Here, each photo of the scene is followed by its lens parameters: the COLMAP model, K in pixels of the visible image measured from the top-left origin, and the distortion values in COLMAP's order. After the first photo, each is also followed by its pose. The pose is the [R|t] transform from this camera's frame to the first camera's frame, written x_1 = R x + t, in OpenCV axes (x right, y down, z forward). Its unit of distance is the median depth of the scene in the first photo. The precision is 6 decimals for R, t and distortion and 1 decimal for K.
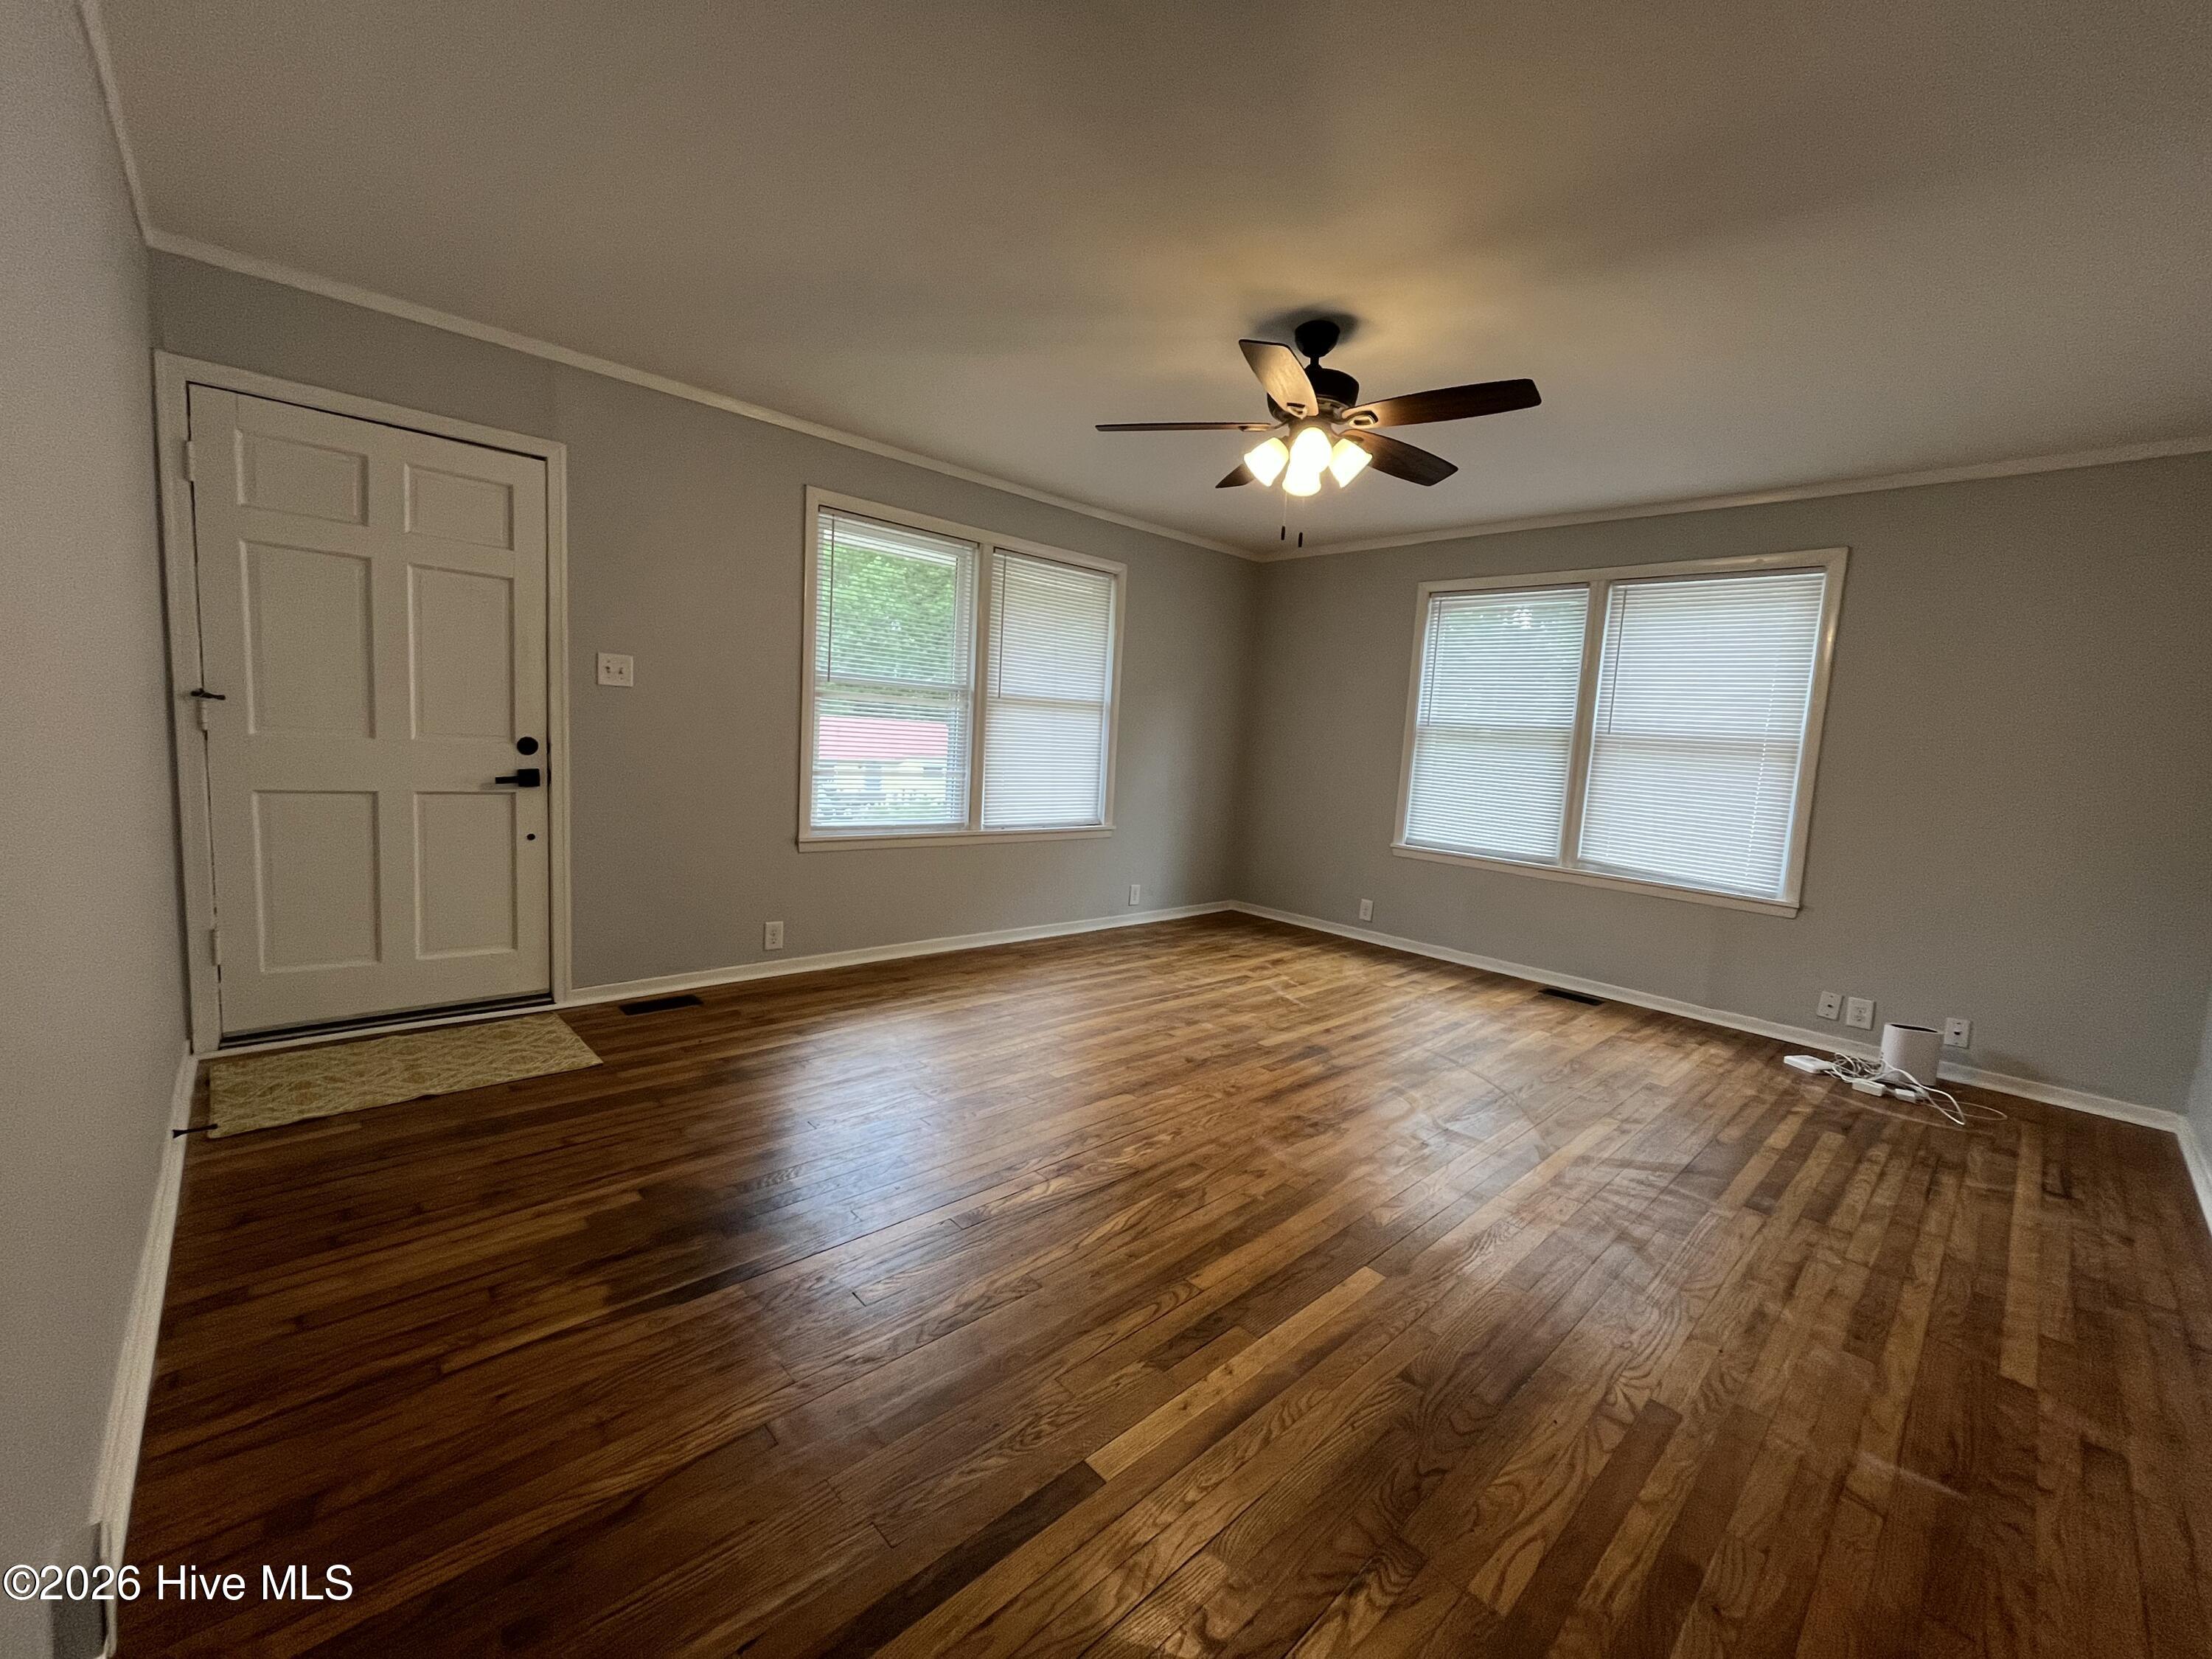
lens RADIAL K [[889.7, 0, 1100.8], [0, 889.7, 826.9], [0, 0, 1]] dist [-0.003201, -0.000196]
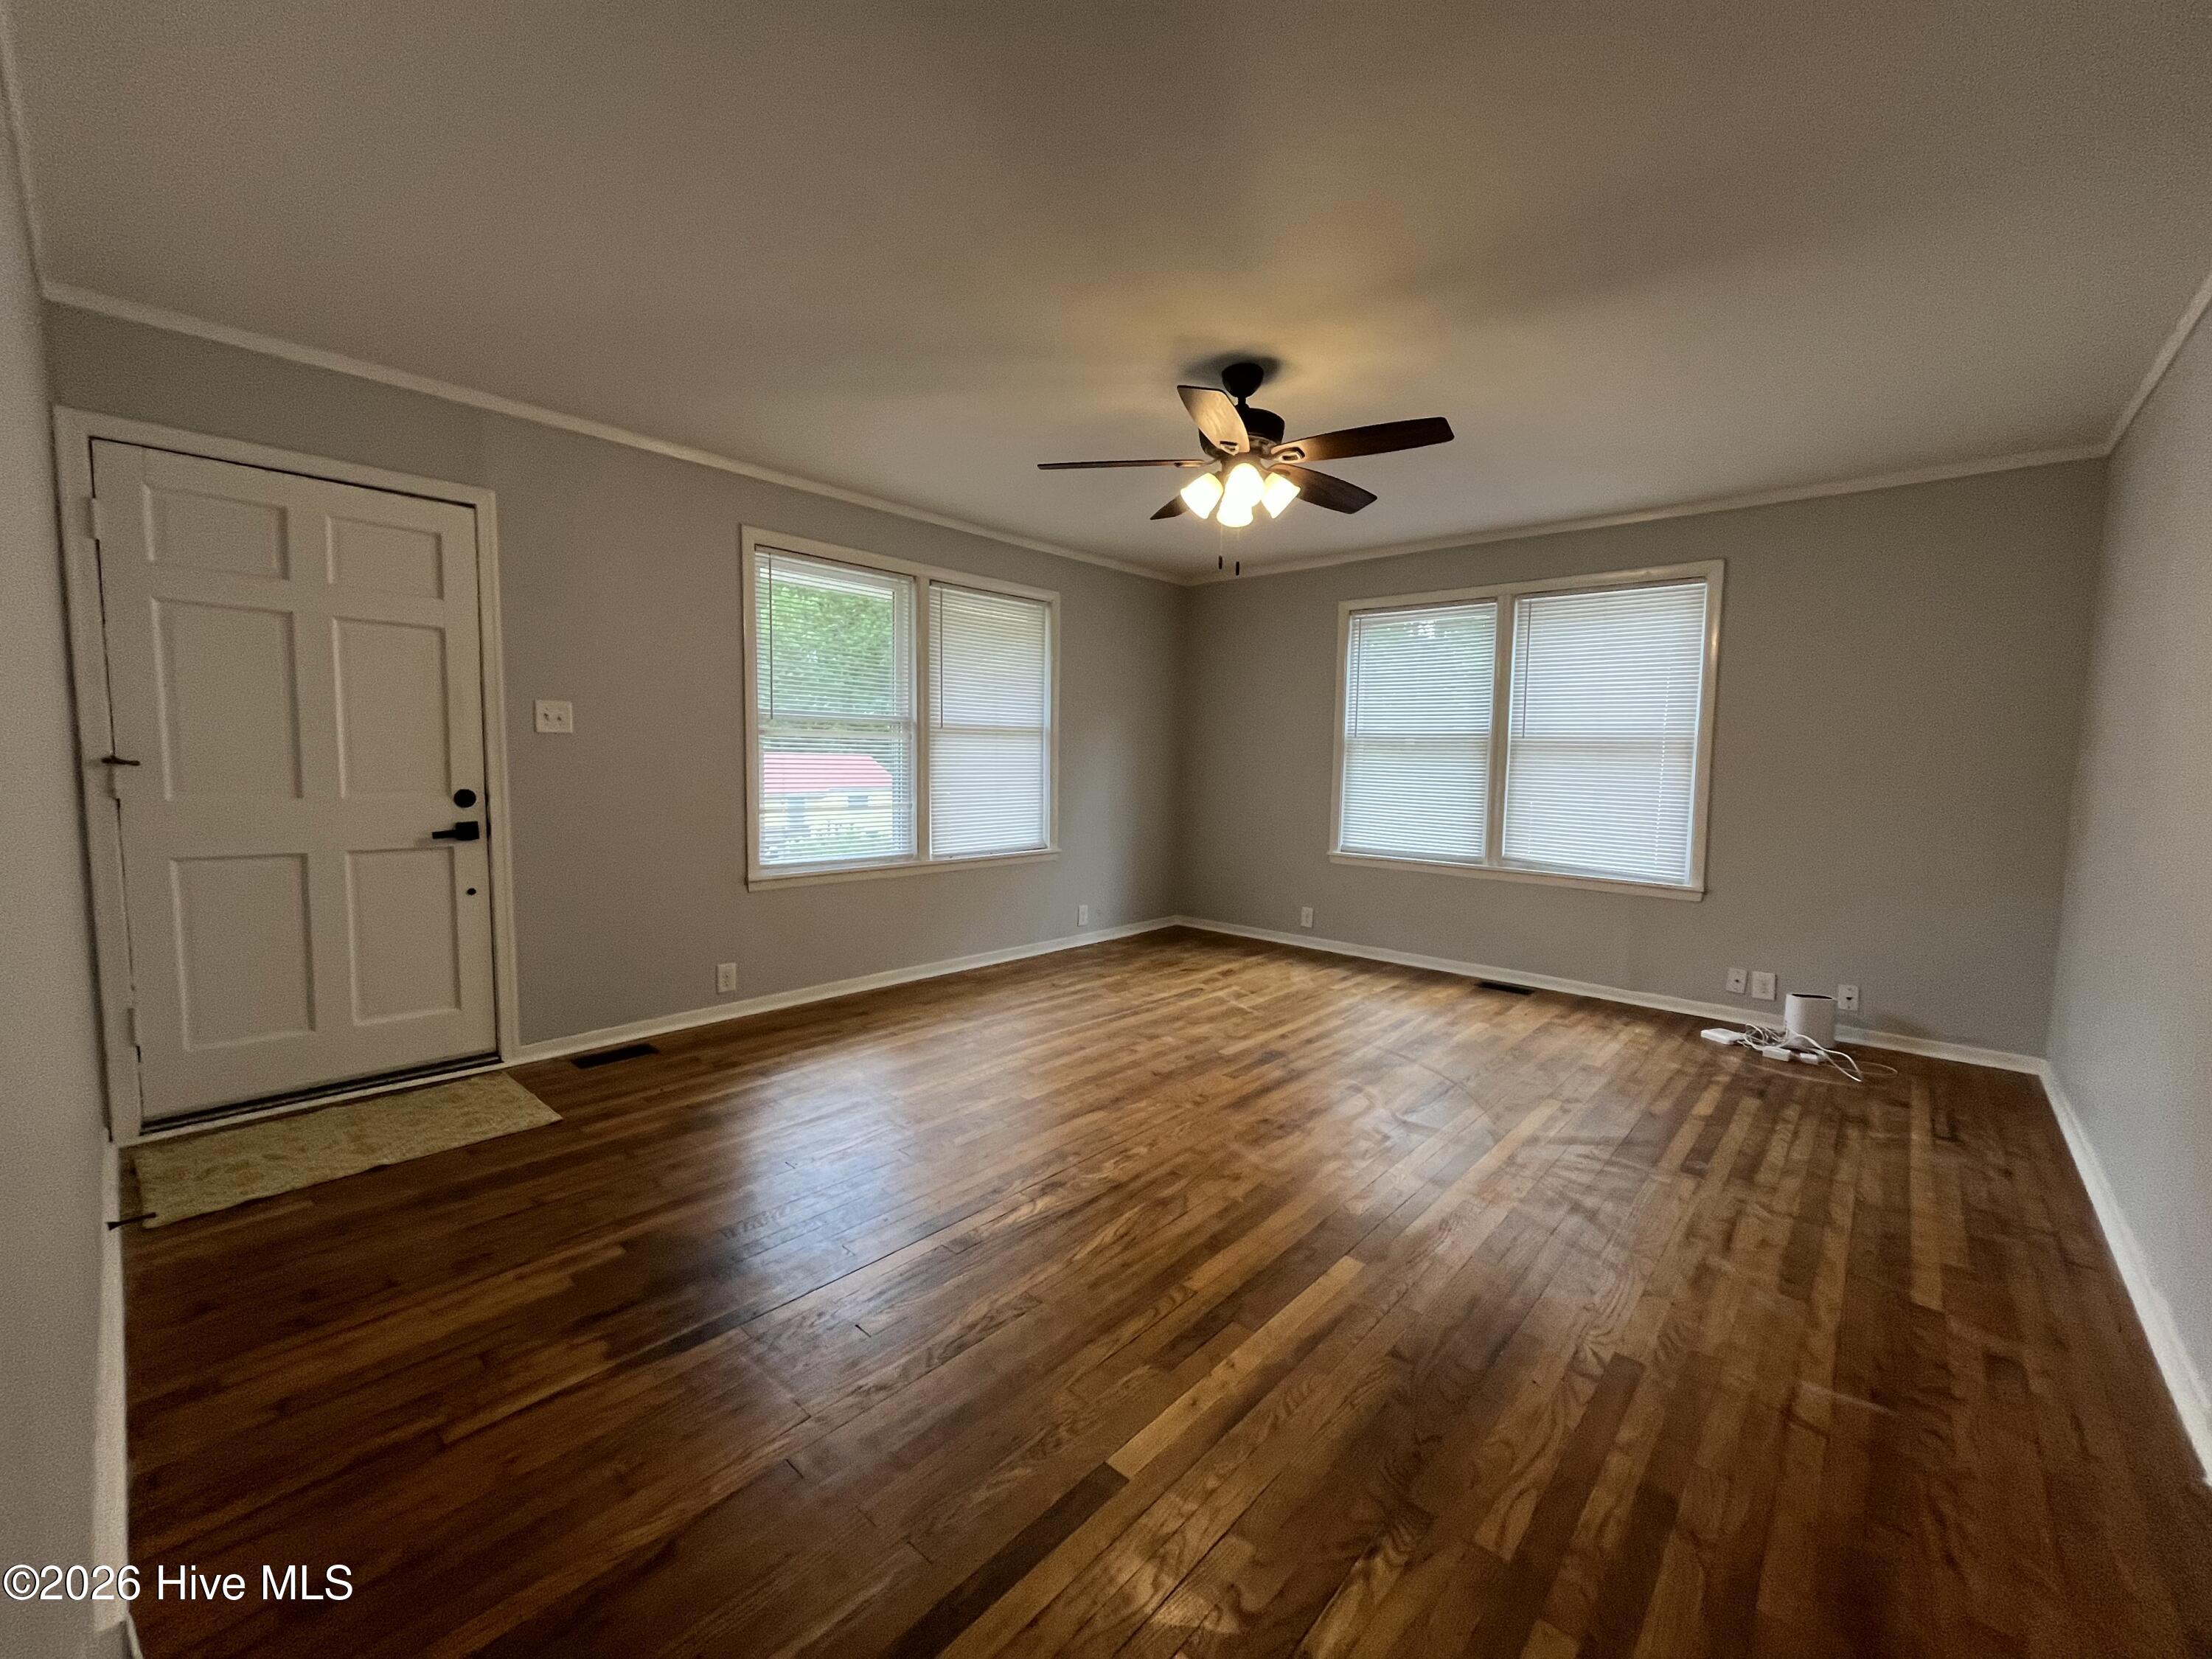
lens RADIAL K [[889.7, 0, 1099.7], [0, 889.7, 826.5], [0, 0, 1]] dist [-0.003201, -0.000196]
pose [[0.995564, -0.050025, 0.079682, -0.034710], [0.051985, 0.998389, -0.022718, -0.002319], [-0.078417, 0.026759, 0.996561, -0.026029]]
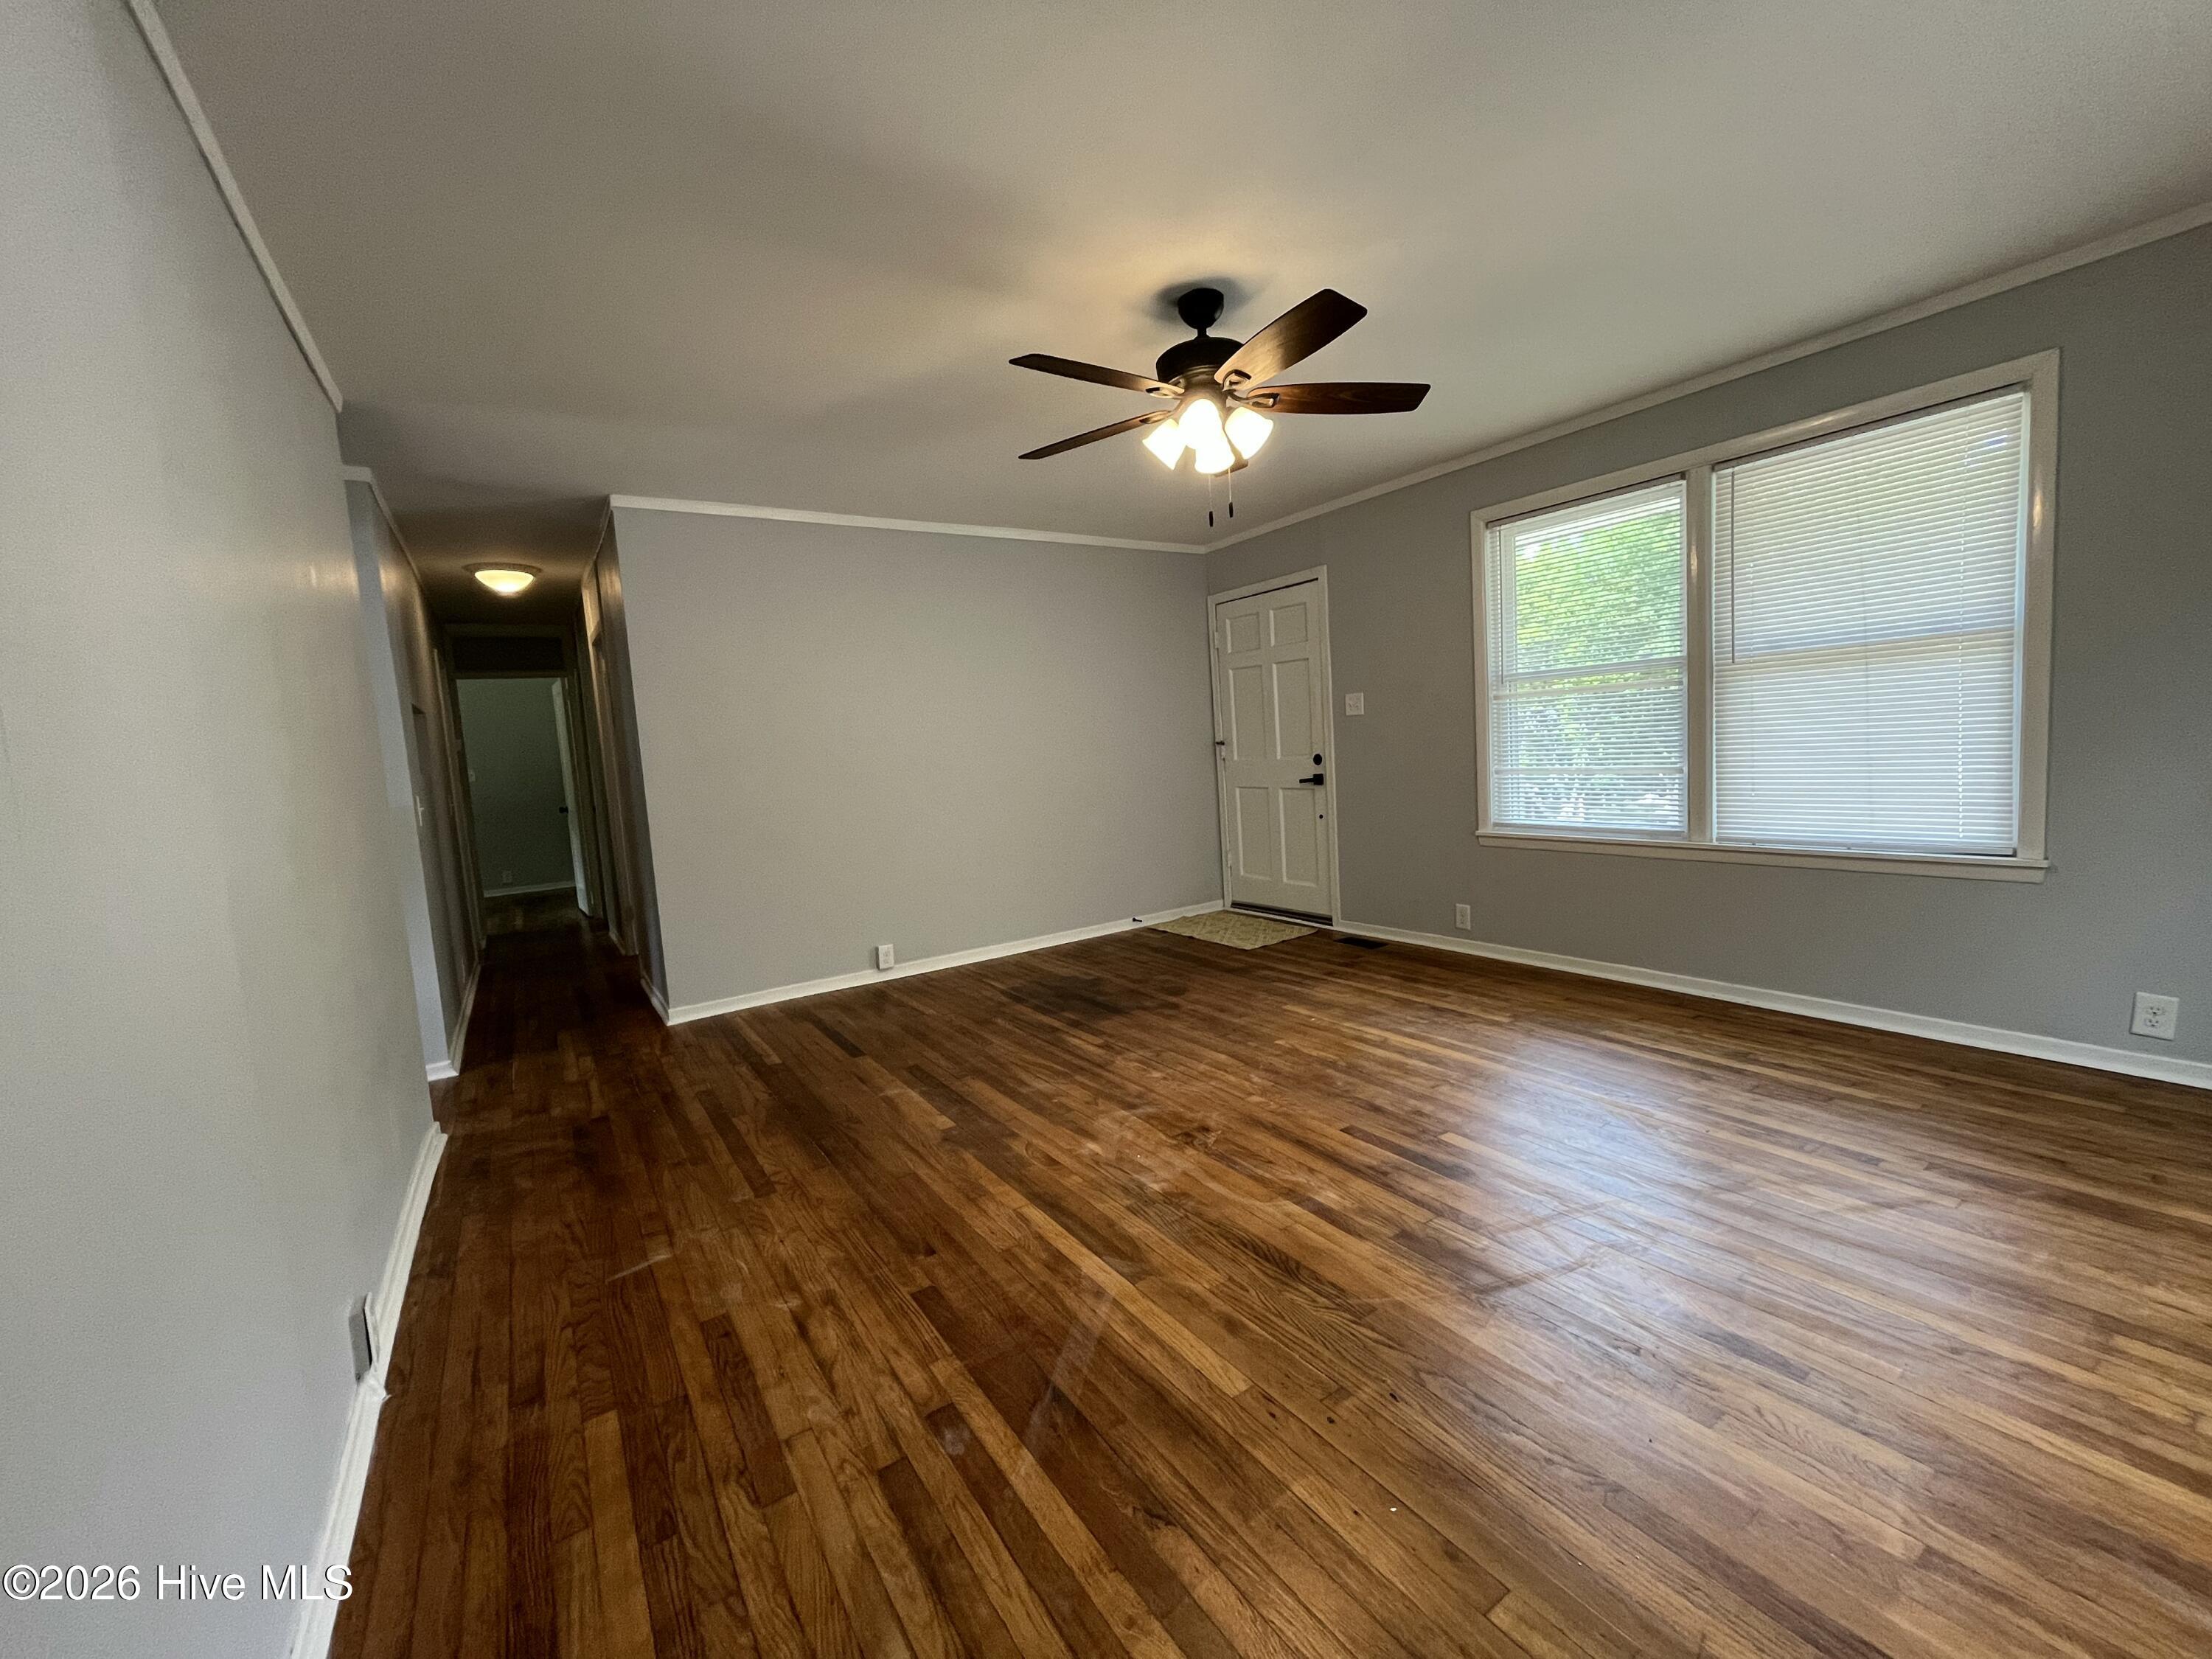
lens RADIAL K [[889.7, 0, 1101.2], [0, 889.7, 827.2], [0, 0, 1]] dist [-0.003201, -0.000196]
pose [[-0.170036, 0.041583, -0.984560, 1.095412], [-0.051546, 0.997366, 0.051026, -0.033692], [0.984089, 0.059426, -0.167445, 0.976282]]
